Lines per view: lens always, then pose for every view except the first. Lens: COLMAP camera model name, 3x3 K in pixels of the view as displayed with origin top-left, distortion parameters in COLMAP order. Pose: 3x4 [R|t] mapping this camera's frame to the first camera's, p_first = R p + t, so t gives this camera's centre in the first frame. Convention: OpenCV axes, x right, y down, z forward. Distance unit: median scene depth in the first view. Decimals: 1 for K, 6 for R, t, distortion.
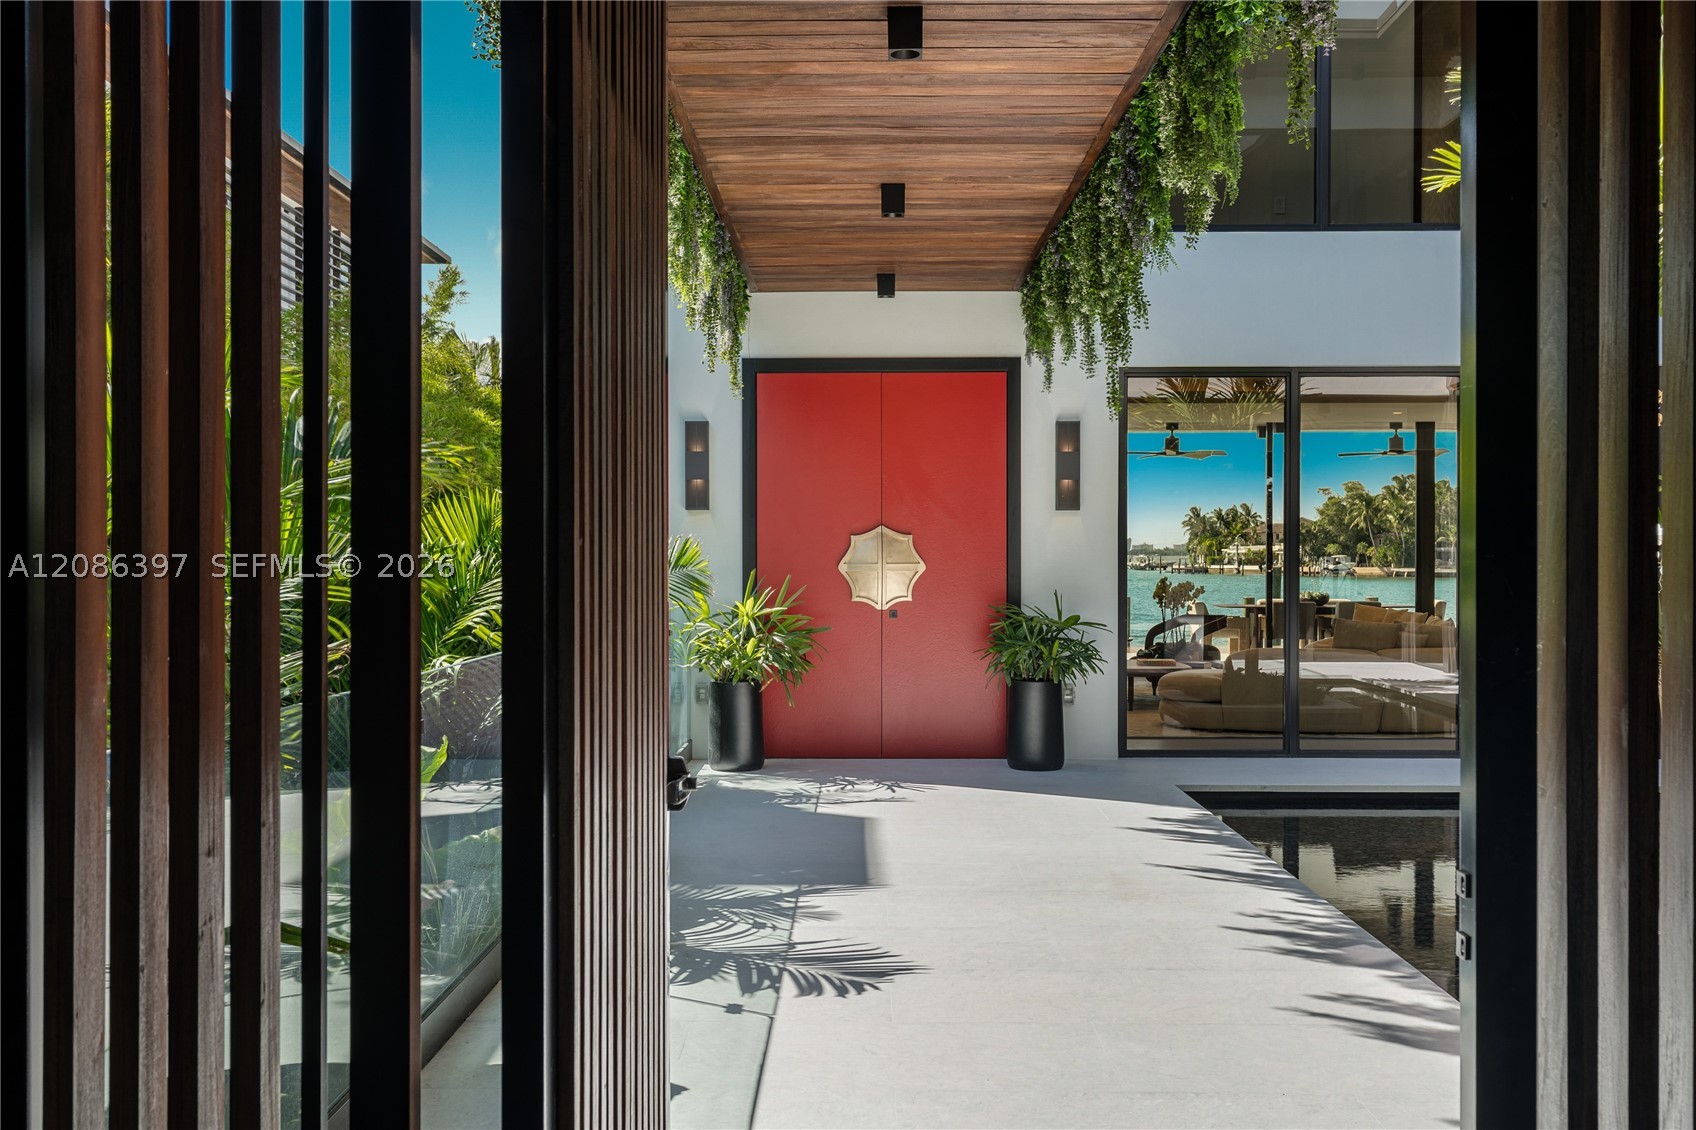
lens RADIAL K [[1612.6, 0, 848.0], [0, 1612.6, 565.0], [0, 0, 1]] dist [-0.008953, -0.010908]
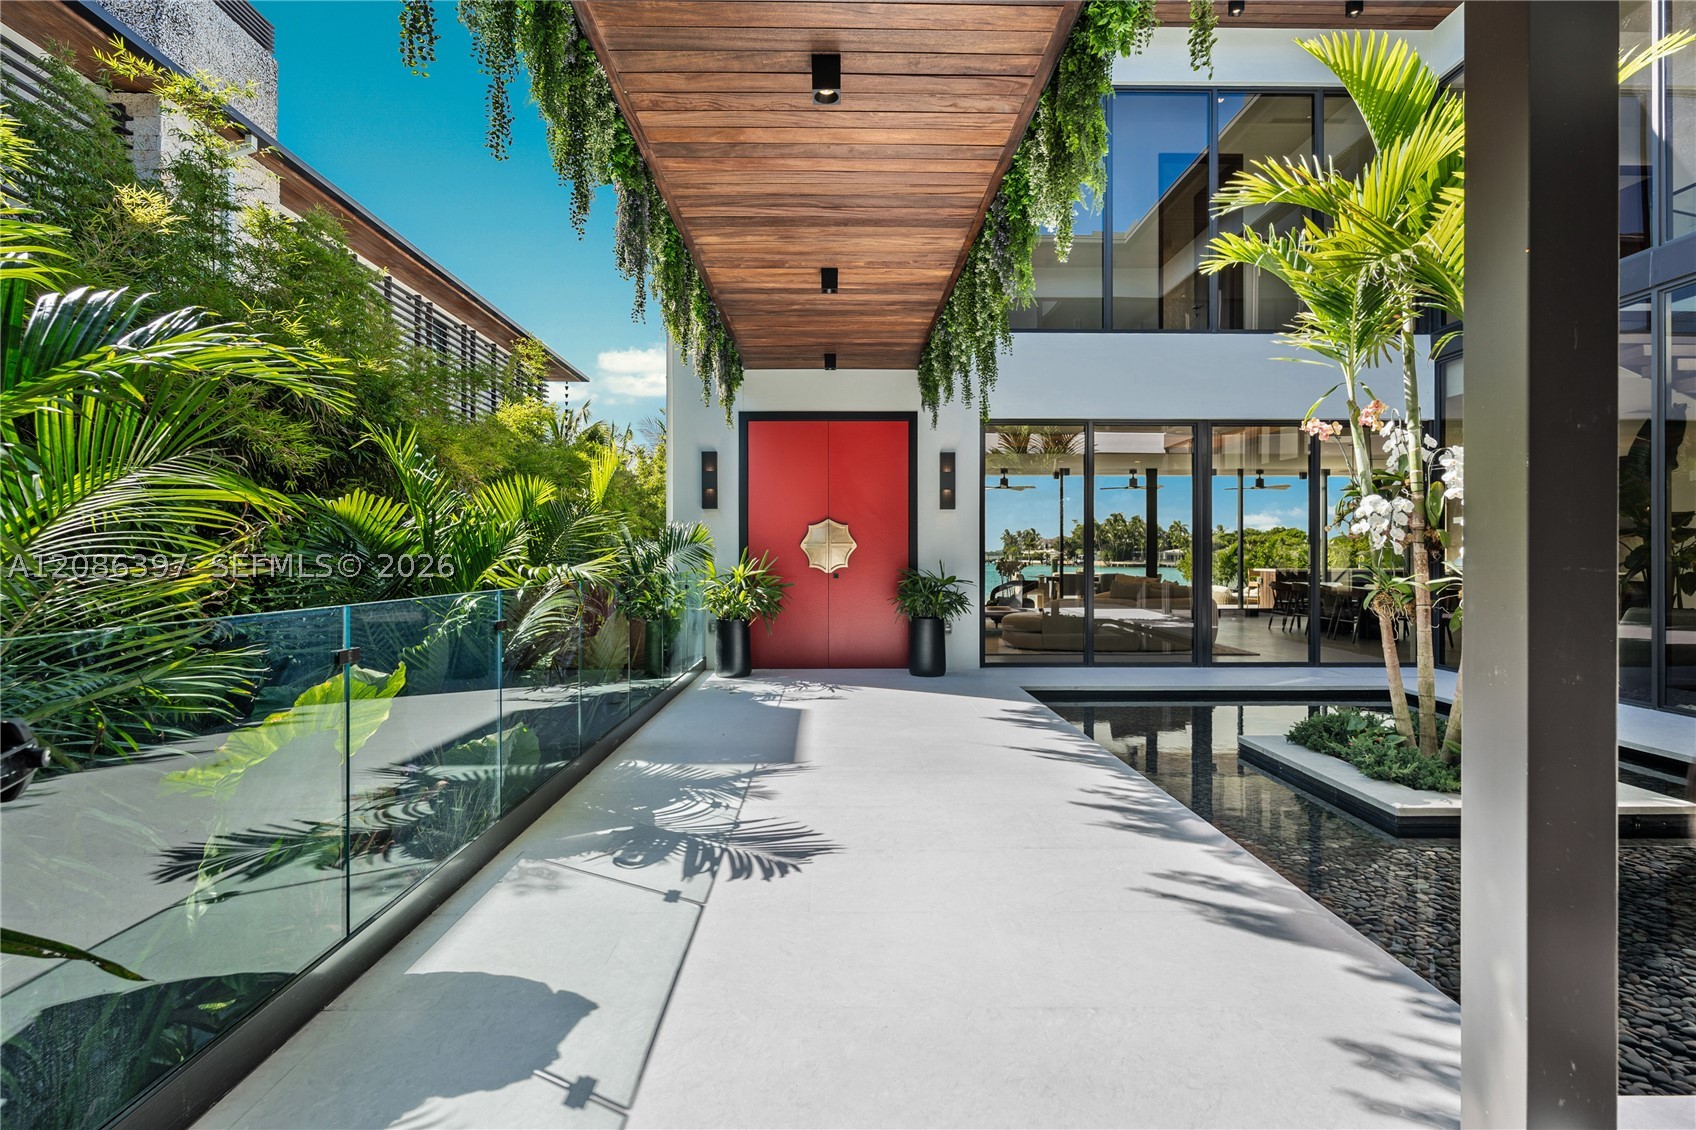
lens RADIAL K [[849.1, 0, 848.0], [0, 849.1, 565.0], [0, 0, 1]] dist [0.000085, 0.000004]
pose [[0.999622, 0.001048, 0.027457, 0.020924], [-0.001157, 0.999992, 0.003947, 0.020244], [-0.027453, -0.003977, 0.999615, 0.216091]]
